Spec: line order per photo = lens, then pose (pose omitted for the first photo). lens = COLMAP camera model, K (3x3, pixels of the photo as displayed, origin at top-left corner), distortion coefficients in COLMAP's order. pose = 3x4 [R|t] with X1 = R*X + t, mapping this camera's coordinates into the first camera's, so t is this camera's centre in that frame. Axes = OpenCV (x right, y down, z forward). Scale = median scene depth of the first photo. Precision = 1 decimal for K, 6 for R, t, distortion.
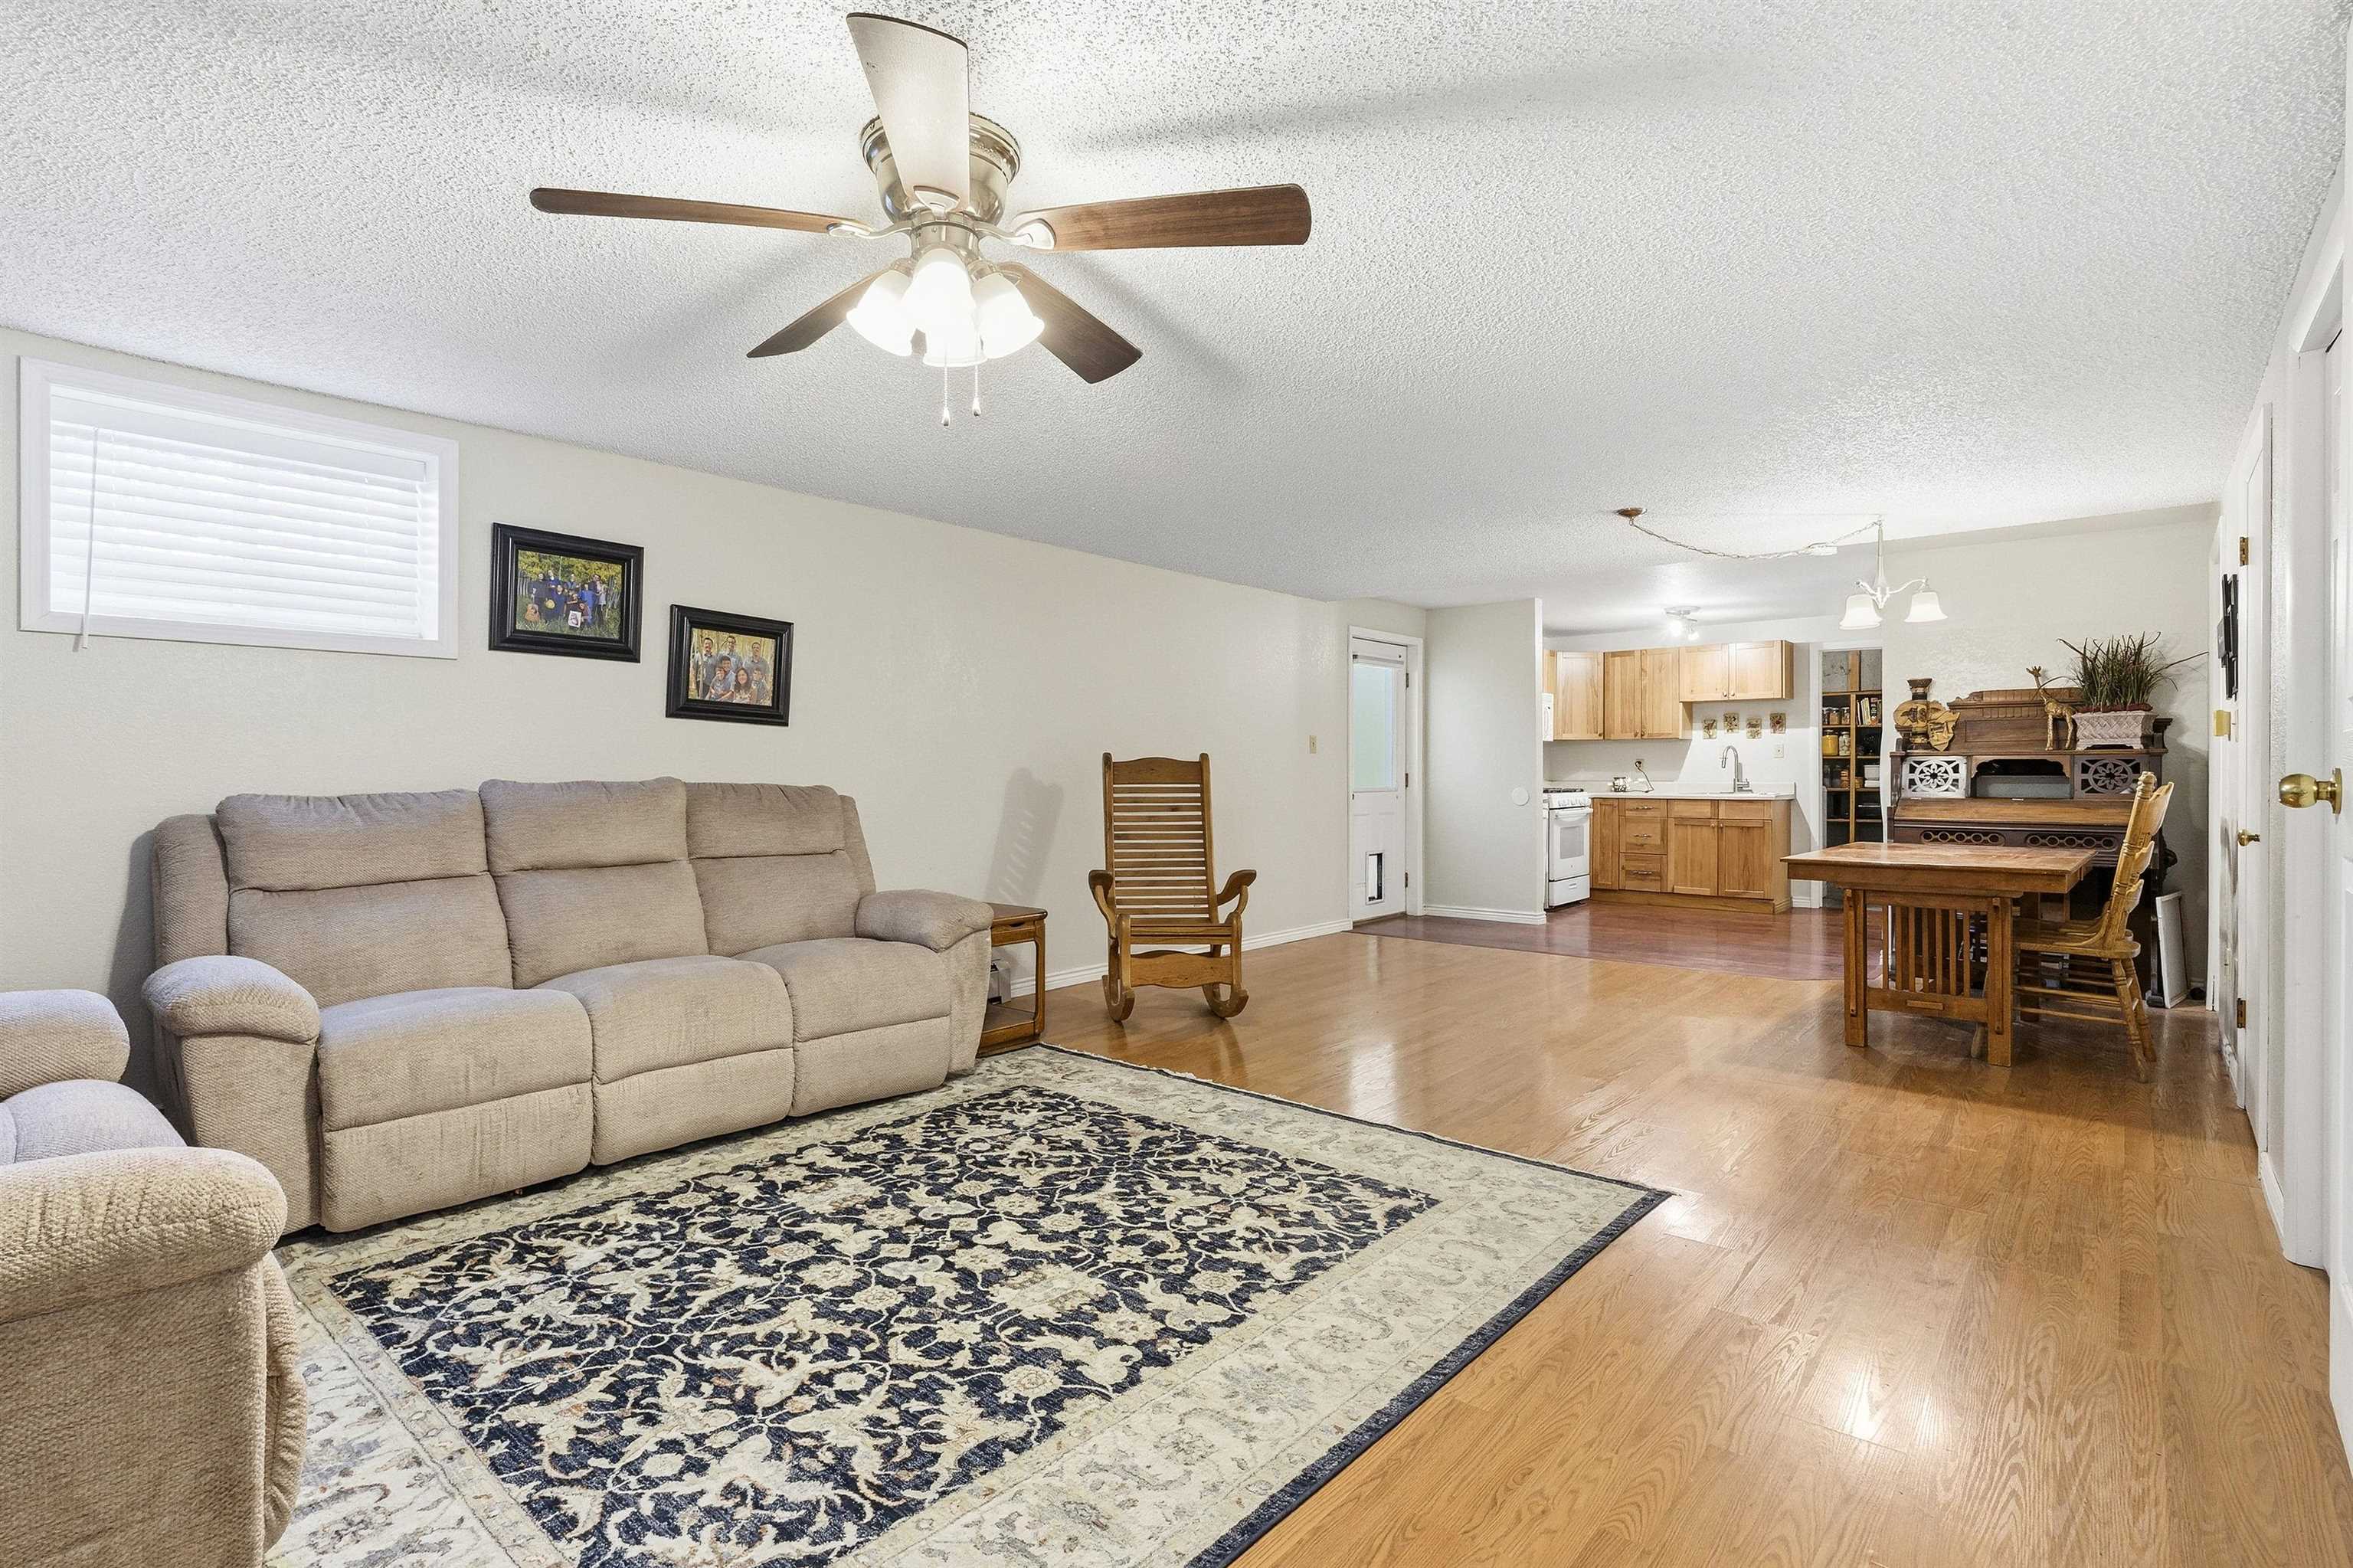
lens RADIAL K [[1132.5, 0, 1165.3], [0, 1132.5, 768.5], [0, 0, 1]] dist [0.001898, -0.001075]
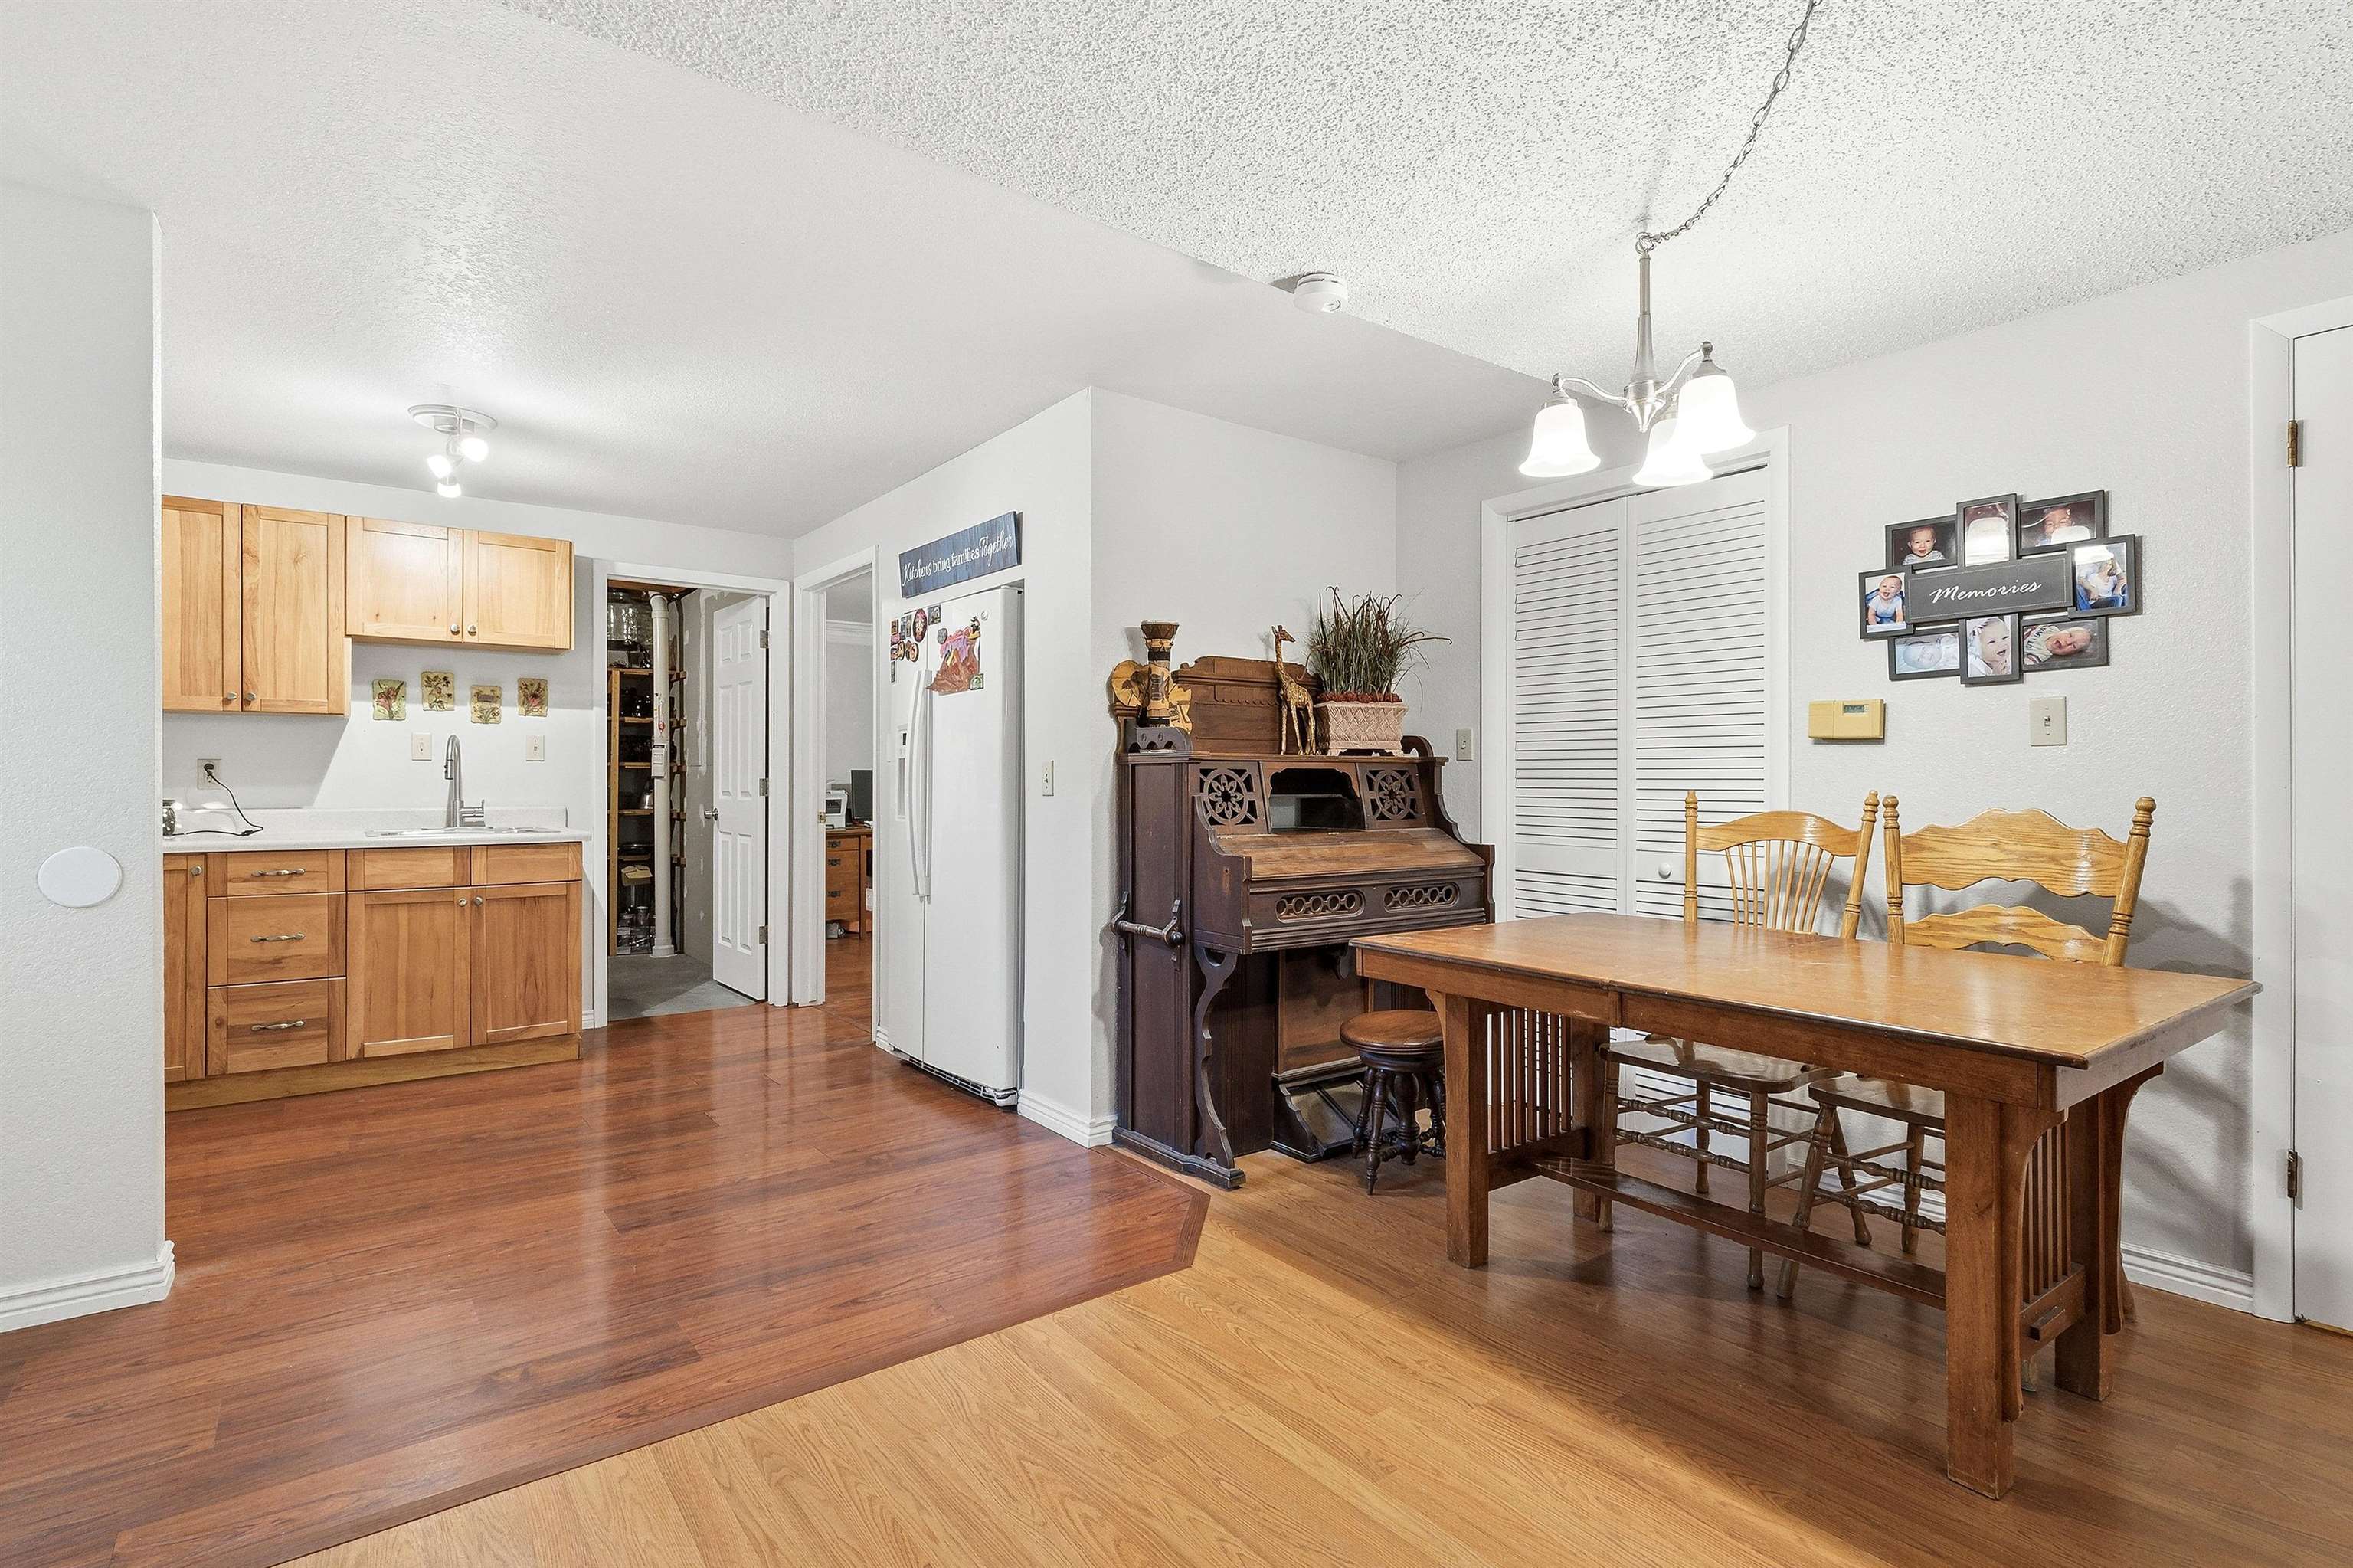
lens RADIAL K [[1132.5, 0, 1168.7], [0, 1132.5, 779.1], [0, 0, 1]] dist [0.001898, -0.001075]
pose [[0.216175, 0.003432, 0.976349, 0.079724], [-0.002621, 0.999992, -0.002935, -0.000249], [-0.976351, -0.001924, 0.216182, 0.587526]]
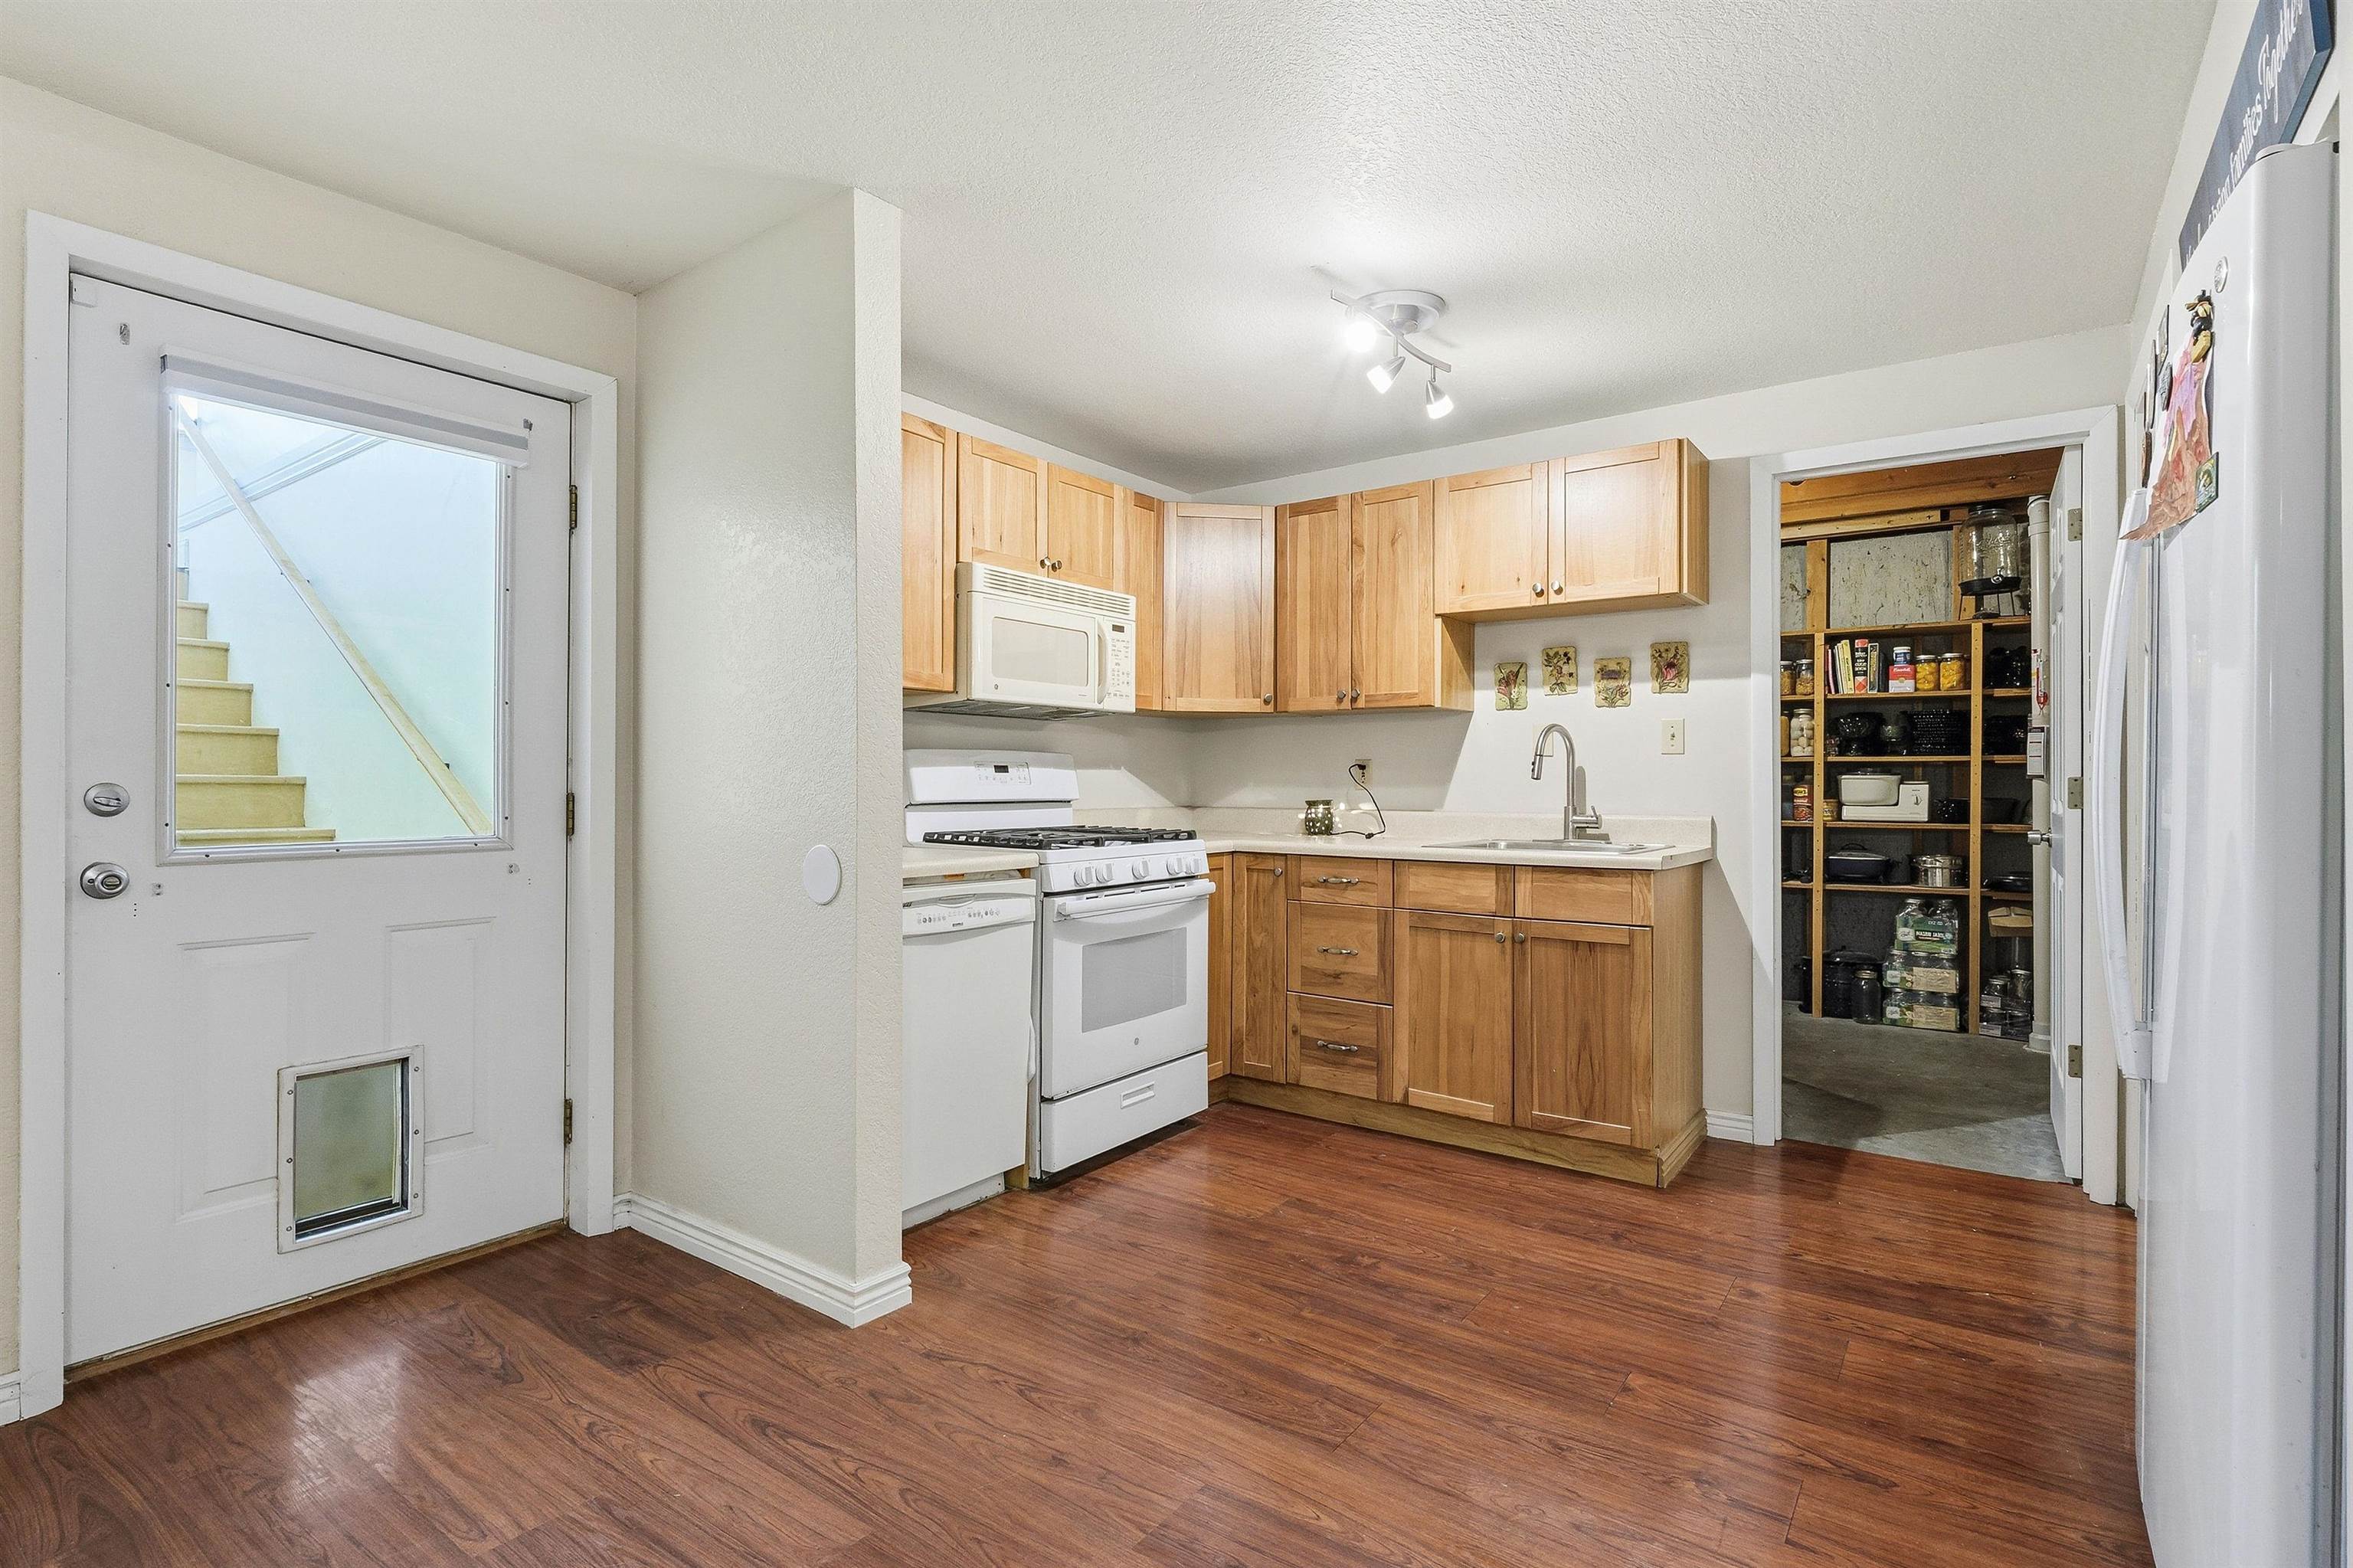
lens RADIAL K [[1132.5, 0, 1166.5], [0, 1132.5, 771.8], [0, 0, 1]] dist [0.001898, -0.001075]
pose [[0.997504, 0.003323, 0.070534, 0.337120], [-0.002772, 0.999965, -0.007910, 0.000141], [-0.070558, 0.007694, 0.997478, 0.617691]]
